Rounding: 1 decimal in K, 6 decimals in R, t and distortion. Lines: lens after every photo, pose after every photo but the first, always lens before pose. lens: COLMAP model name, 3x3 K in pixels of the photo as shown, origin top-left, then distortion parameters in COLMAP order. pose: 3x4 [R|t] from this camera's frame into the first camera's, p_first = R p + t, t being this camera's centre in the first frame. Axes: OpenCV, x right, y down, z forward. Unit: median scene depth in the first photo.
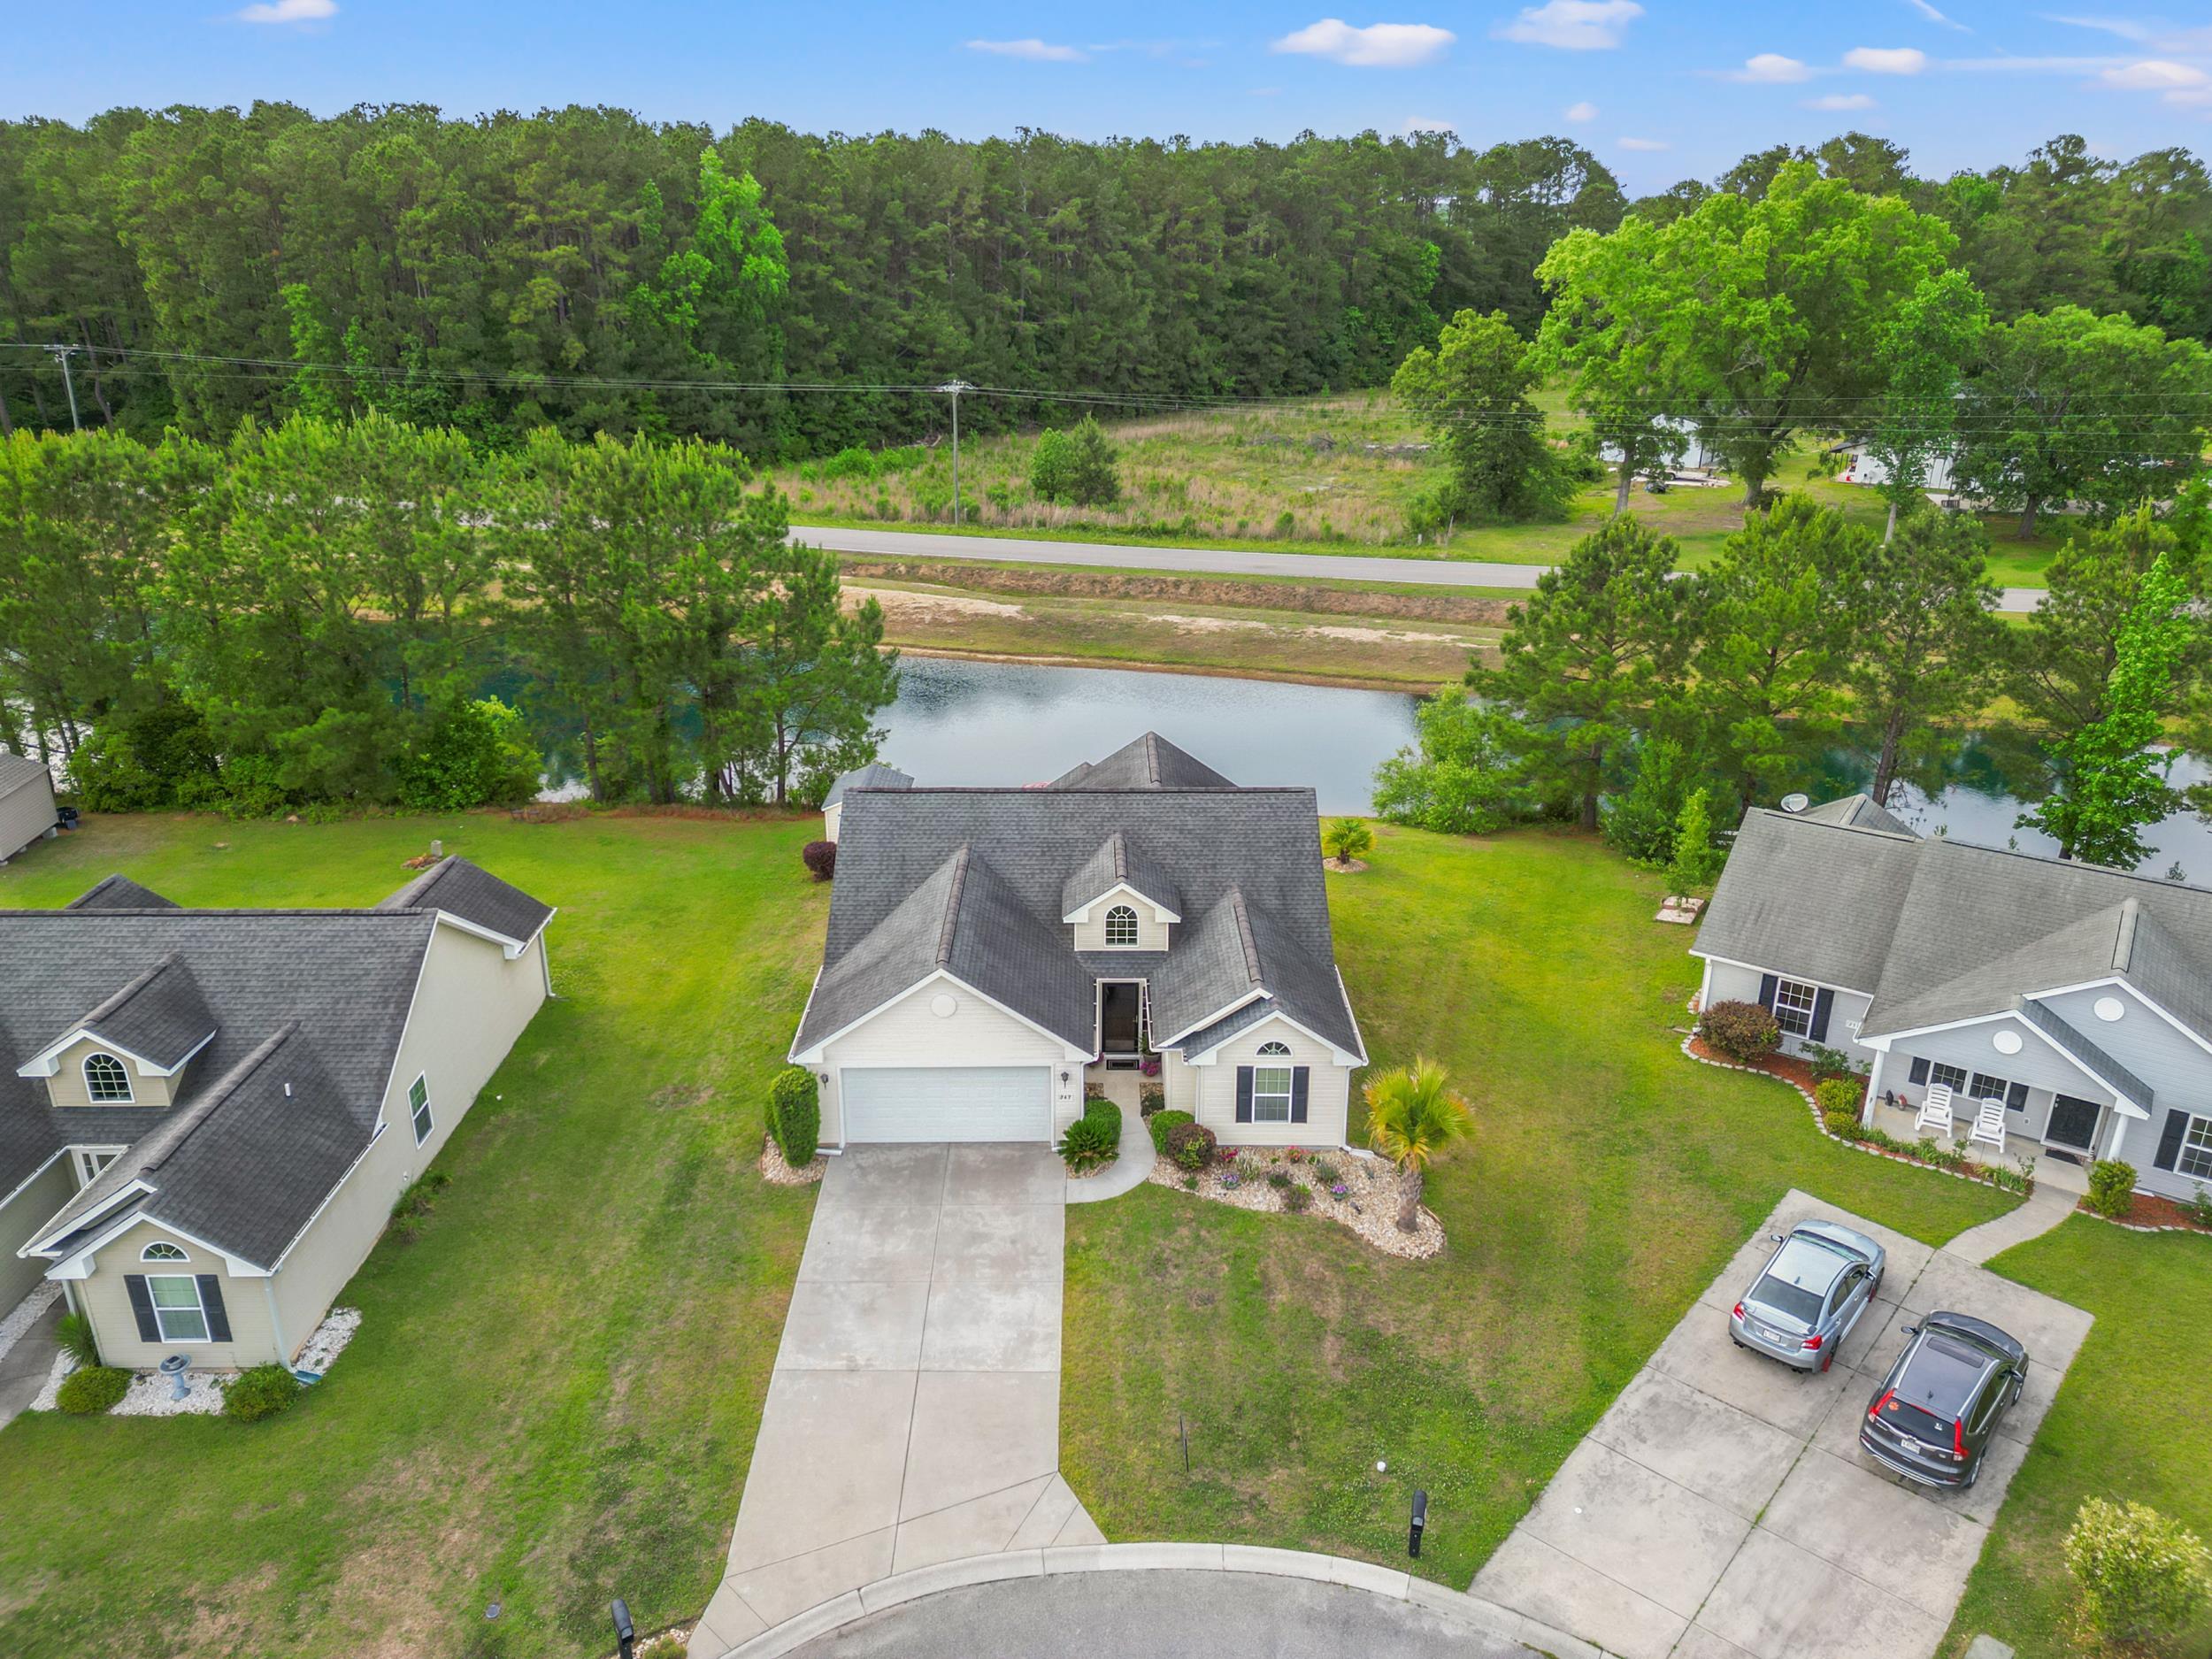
lens RADIAL K [[1524.4, 0, 1096.8], [0, 1524.4, 785.6], [0, 0, 1]] dist [0.081612, -0.098479]
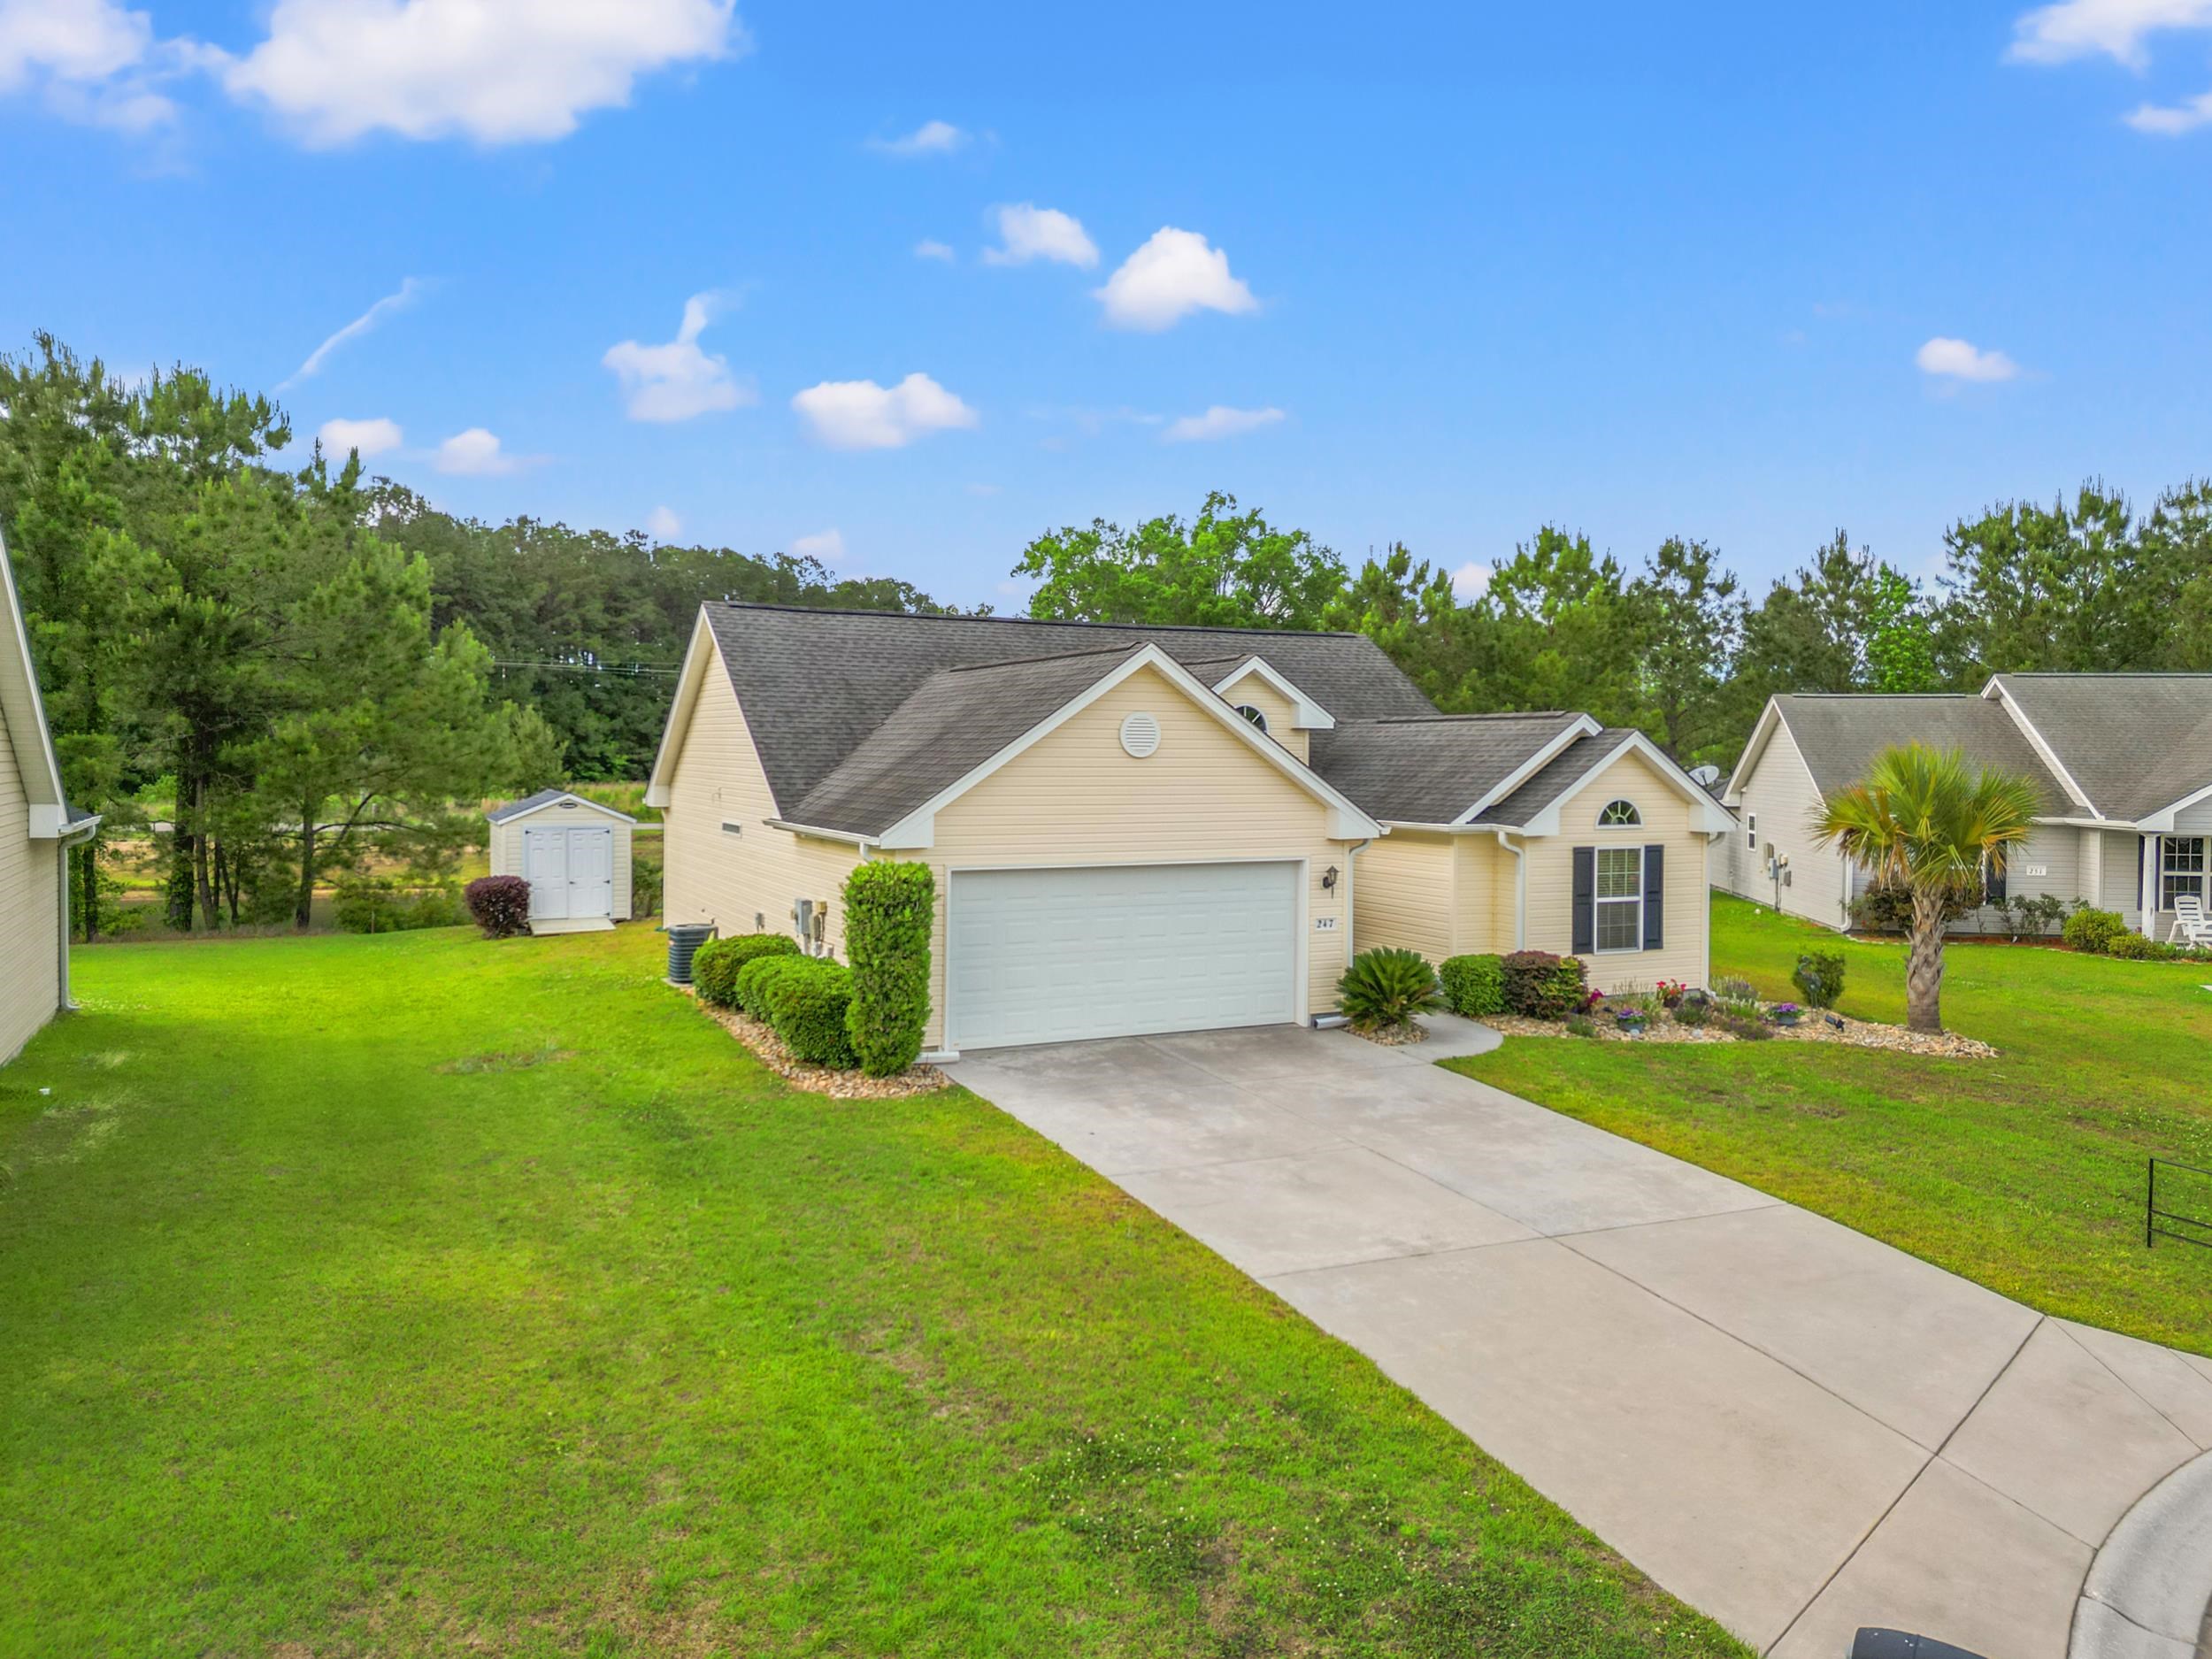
lens RADIAL K [[1549.5, 0, 1103.6], [0, 1549.5, 765.4], [0, 0, 1]] dist [0.030452, -0.002327]
pose [[0.898613, 0.001237, 0.438740, -0.303598], [0.143259, 0.944358, -0.296082, 0.272476], [-0.414694, 0.328917, 0.848435, 0.484138]]
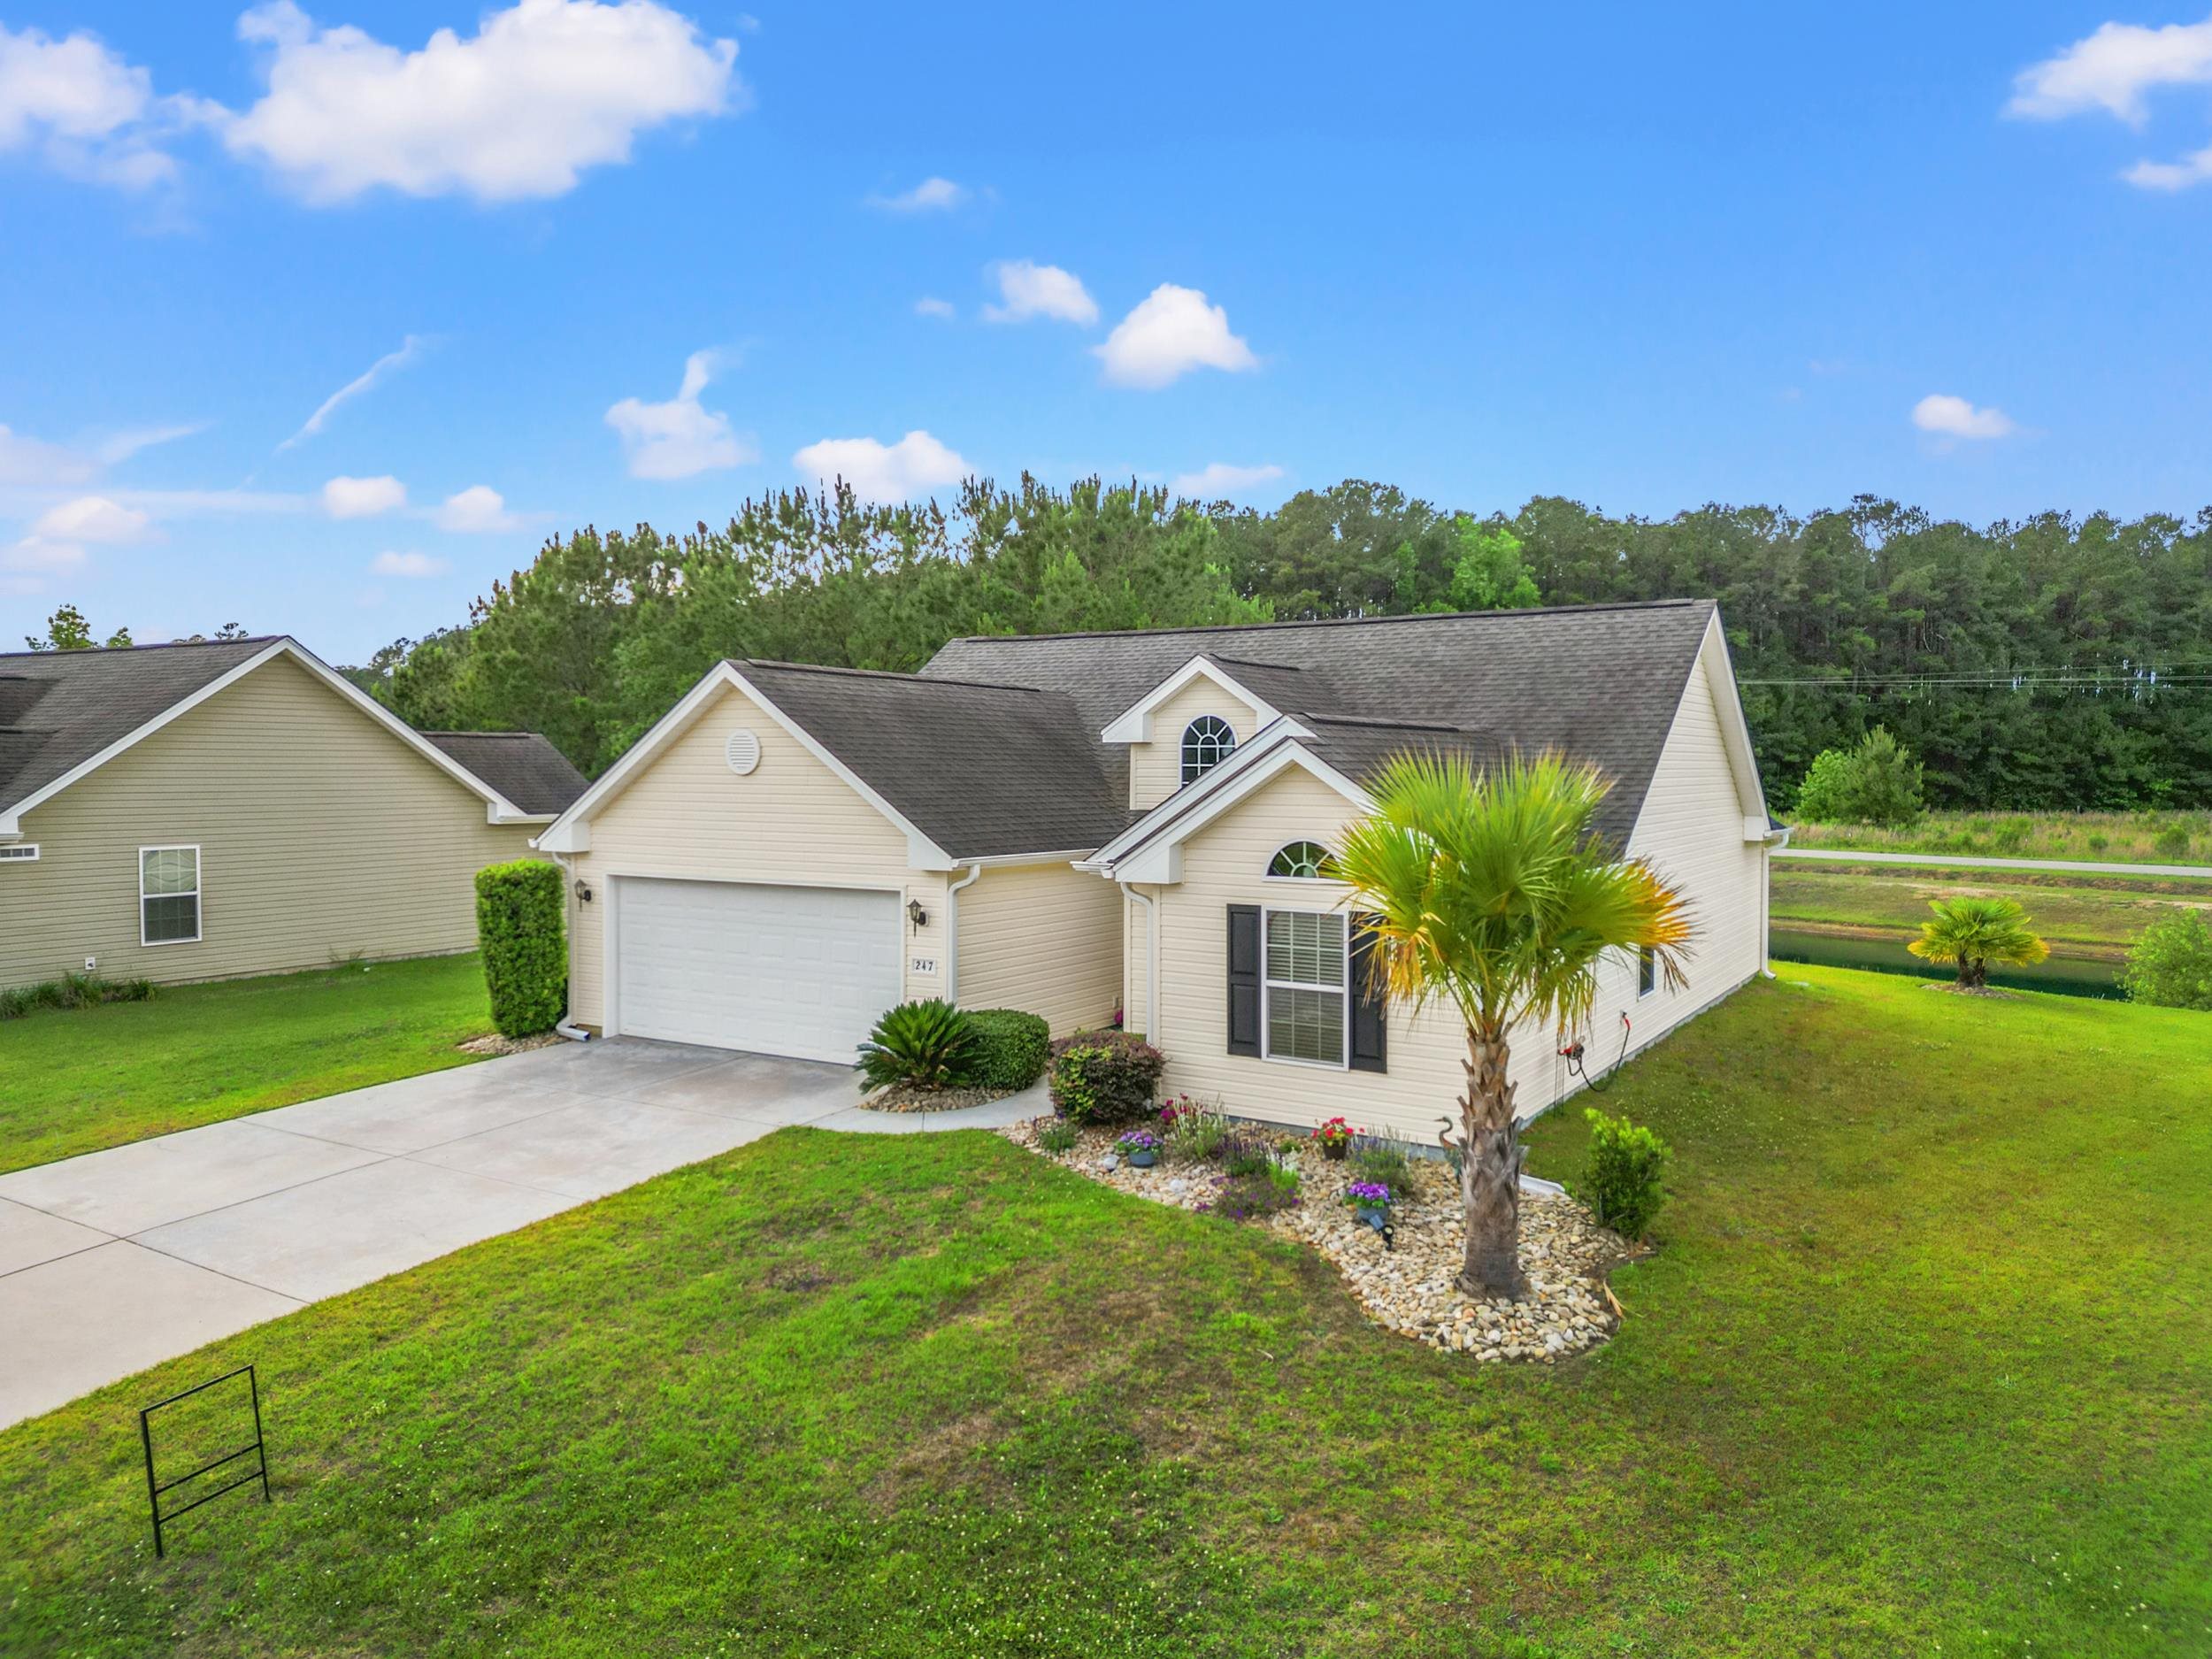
lens RADIAL K [[1524.4, 0, 1096.8], [0, 1524.4, 785.6], [0, 0, 1]] dist [0.081612, -0.098479]
pose [[0.844233, 0.008665, -0.535906, 0.257689], [-0.184306, 0.943588, -0.275086, 0.245401], [0.503291, 0.331007, 0.798206, 0.555311]]
